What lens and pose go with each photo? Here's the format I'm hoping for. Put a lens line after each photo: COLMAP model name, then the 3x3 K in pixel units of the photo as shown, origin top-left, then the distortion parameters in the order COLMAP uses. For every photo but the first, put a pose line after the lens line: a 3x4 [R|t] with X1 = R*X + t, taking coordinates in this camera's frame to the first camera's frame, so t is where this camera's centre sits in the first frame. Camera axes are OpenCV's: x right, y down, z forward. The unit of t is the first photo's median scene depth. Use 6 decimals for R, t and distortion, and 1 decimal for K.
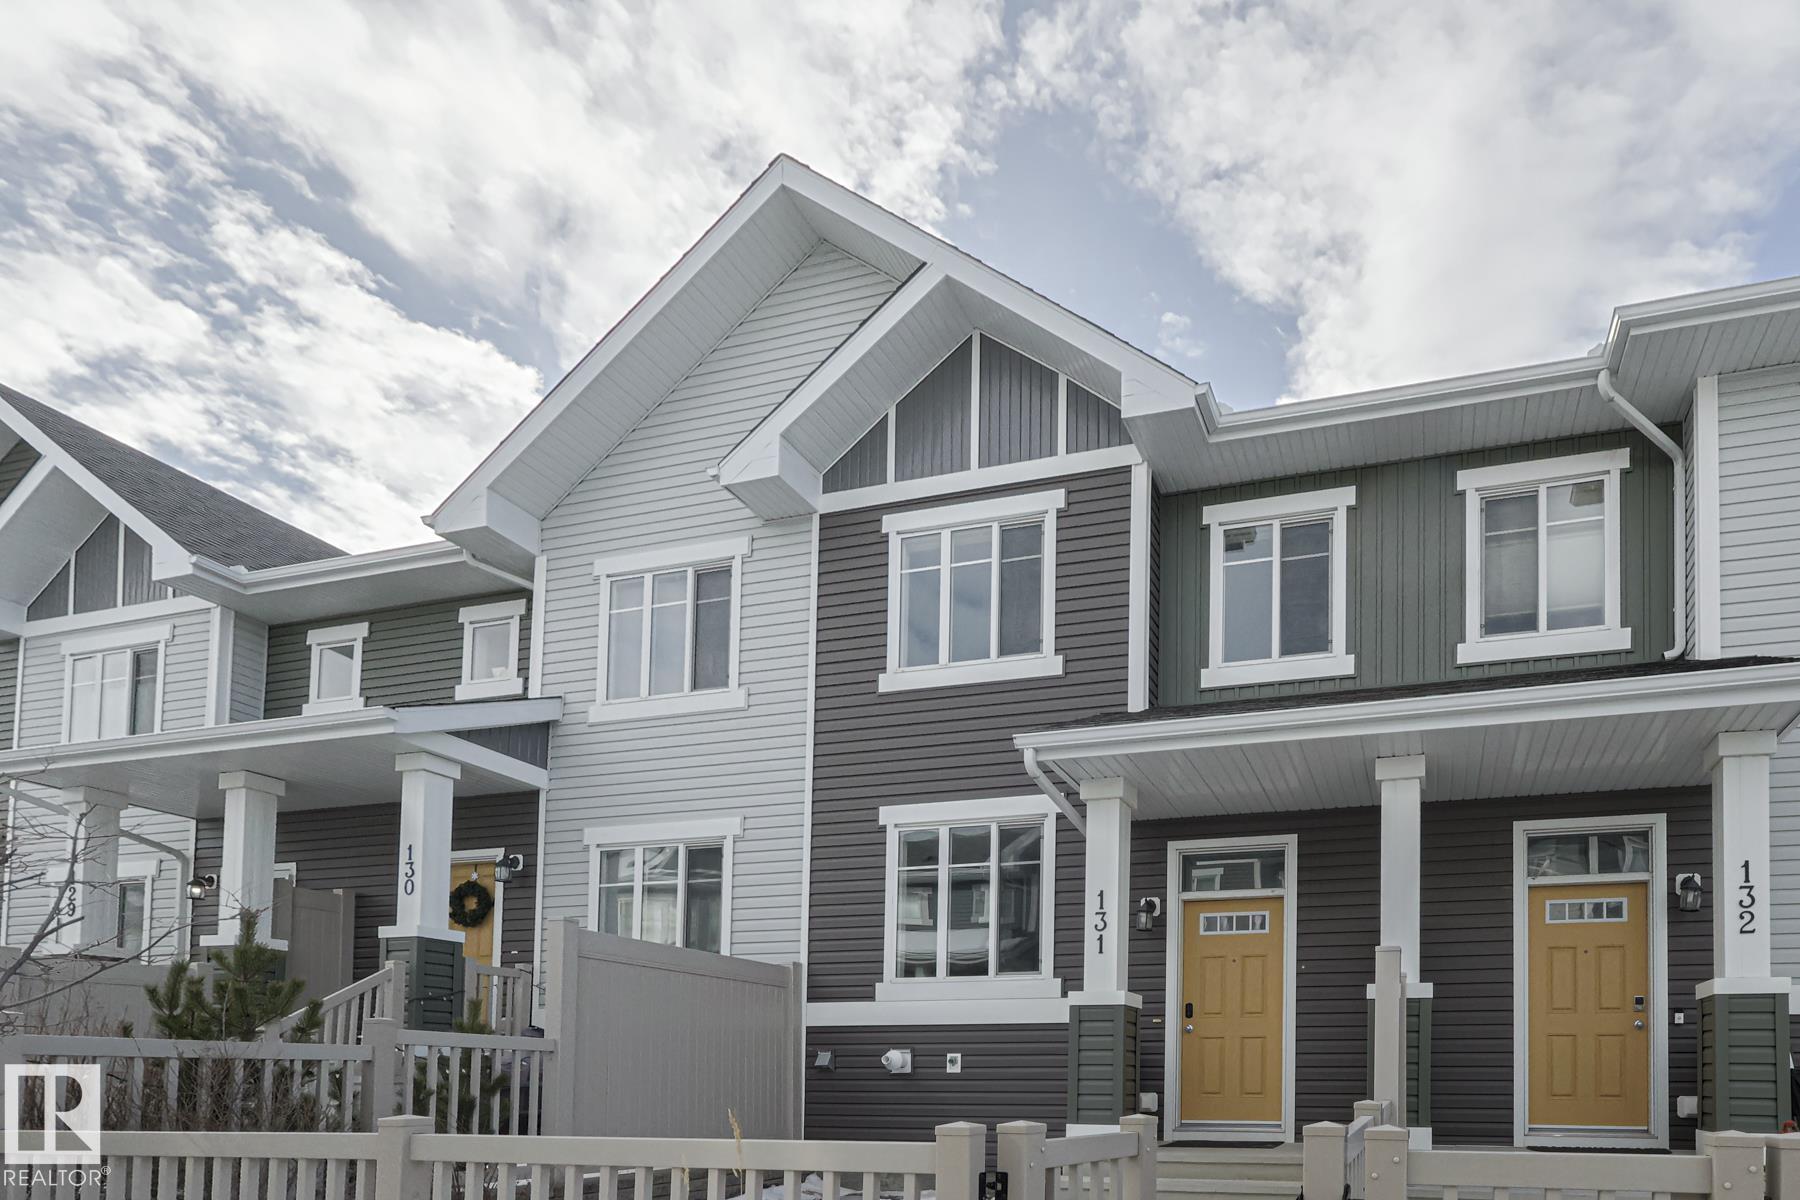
lens RADIAL K [[906.3, 0, 898.1], [0, 906.3, 596.2], [0, 0, 1]] dist [-0.005057, 0.002986]
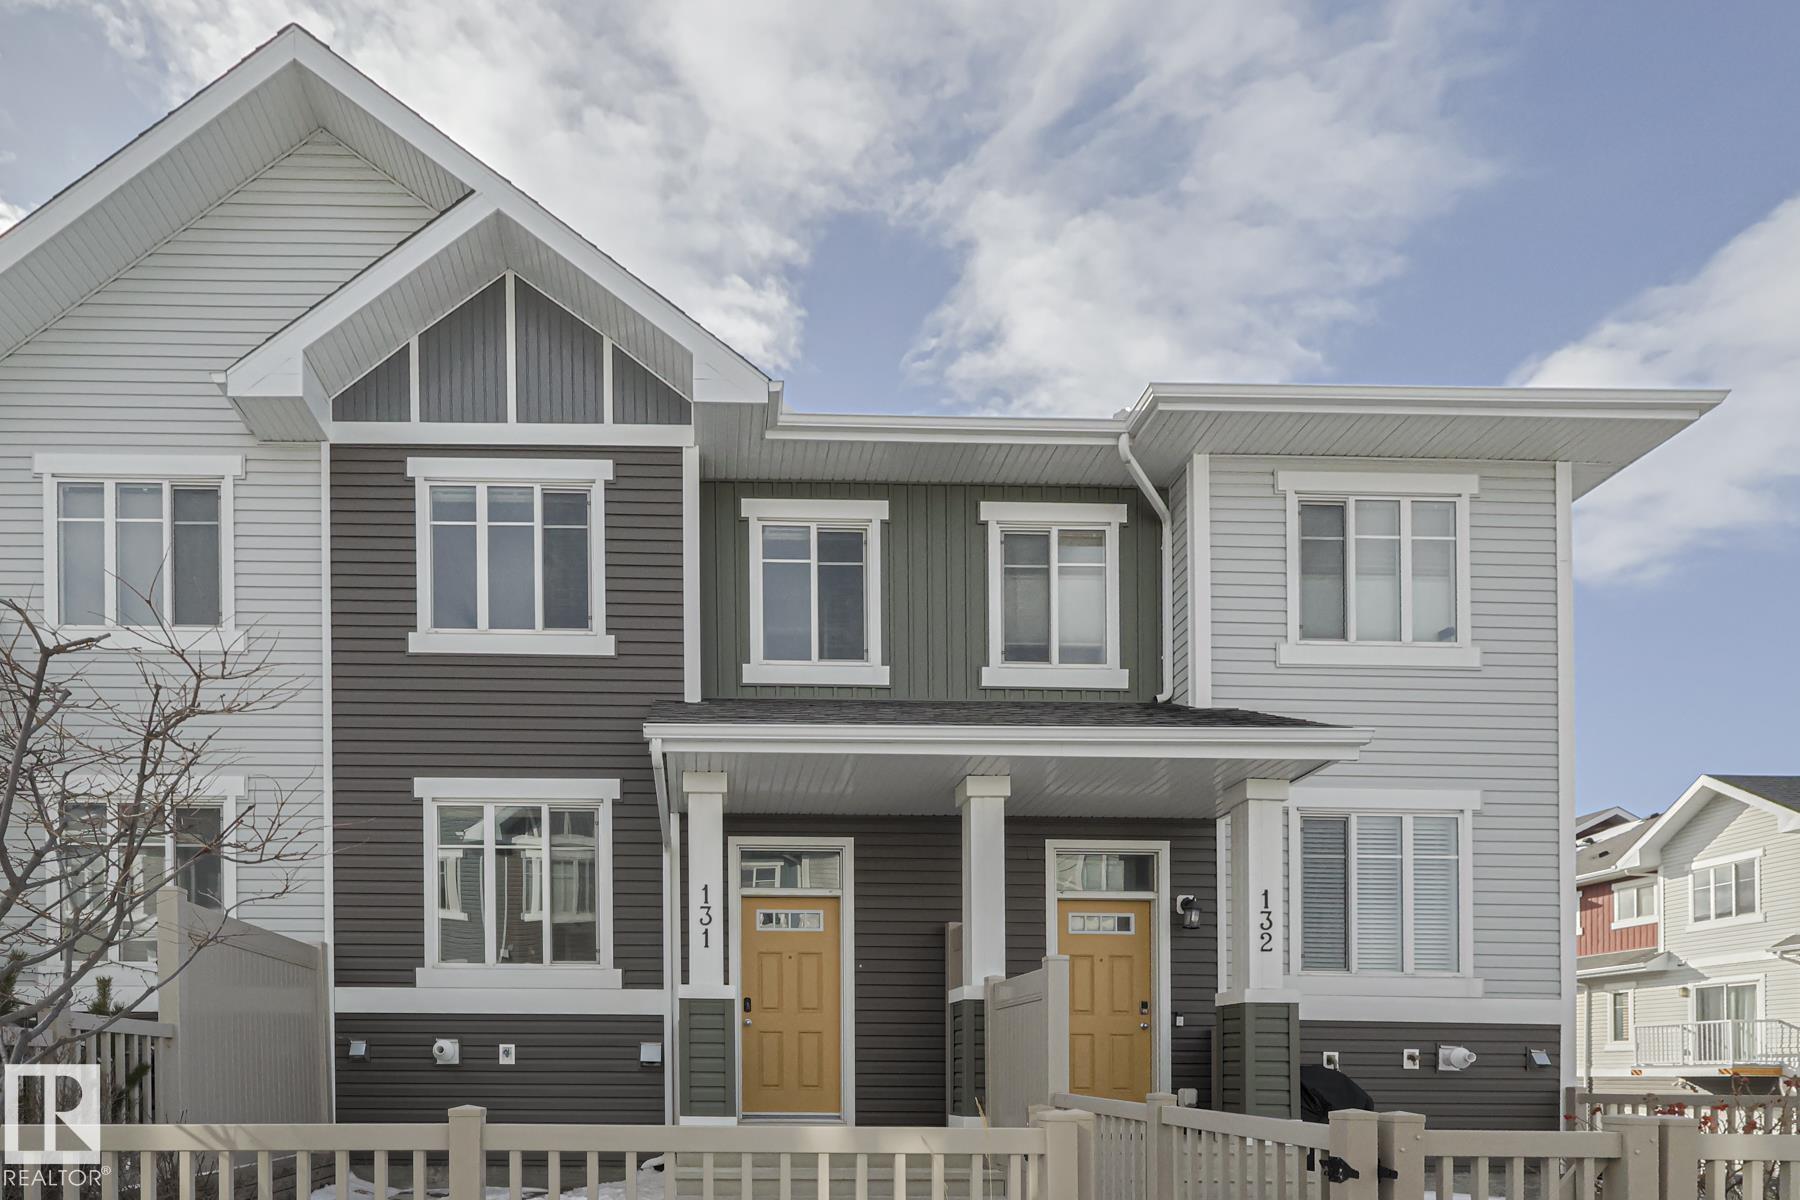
lens RADIAL K [[878.2, 0, 882.3], [0, 878.2, 608.8], [0, 0, 1]] dist [-0.001418, -0.000001]
pose [[0.964244, 0.127012, 0.232597, 0.247579], [-0.128178, 0.991699, -0.010157, 0.010151], [-0.231956, -0.020020, 0.972520, 0.020334]]
